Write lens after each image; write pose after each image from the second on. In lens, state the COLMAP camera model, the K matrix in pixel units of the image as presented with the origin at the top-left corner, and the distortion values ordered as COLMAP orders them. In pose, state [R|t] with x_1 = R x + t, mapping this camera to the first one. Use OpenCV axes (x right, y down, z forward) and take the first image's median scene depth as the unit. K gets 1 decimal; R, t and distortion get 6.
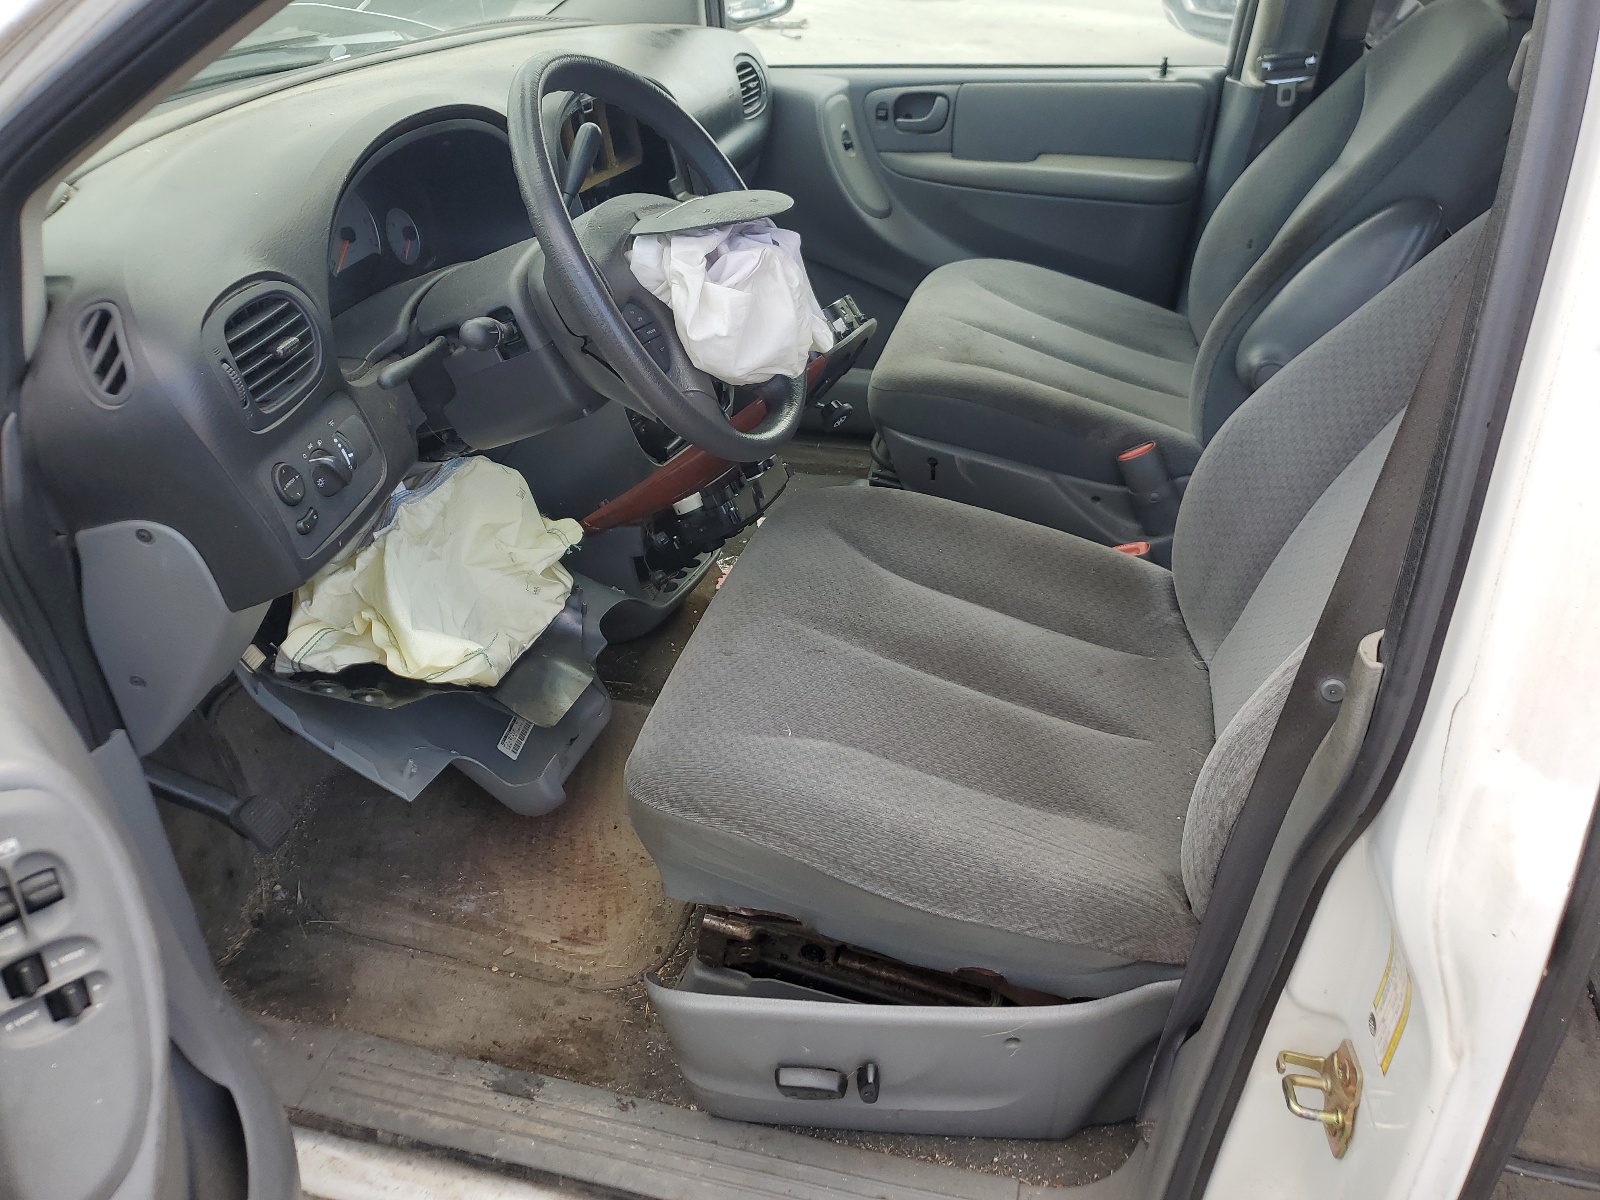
lens RADIAL K [[1191.7, 0, 804.0], [0, 1191.7, 566.2], [0, 0, 1]] dist [0.022966, 0.000166]
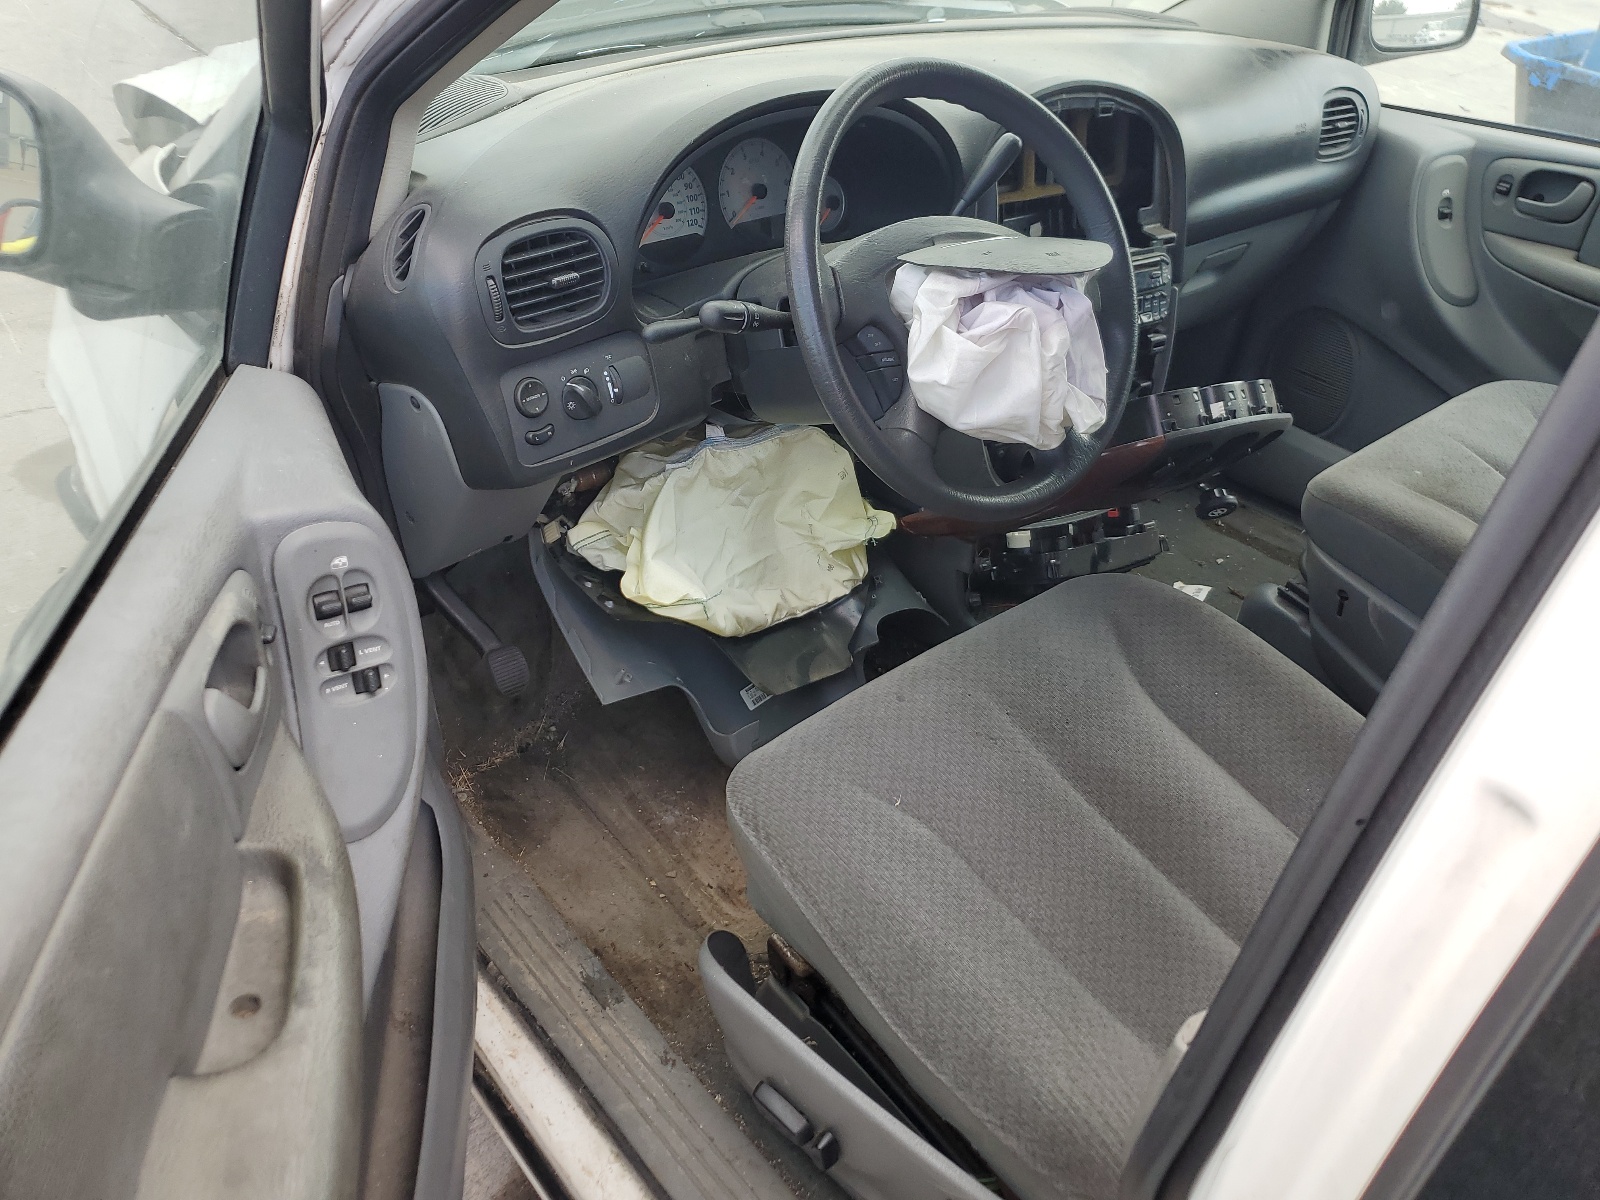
lens RADIAL K [[1191.7, 0, 804.0], [0, 1191.7, 566.2], [0, 0, 1]] dist [0.022966, 0.000166]
pose [[0.827964, 0.357914, -0.431709, 0.237123], [-0.349039, 0.931451, 0.102818, -0.093817], [0.438916, 0.065554, 0.896134, 0.093321]]
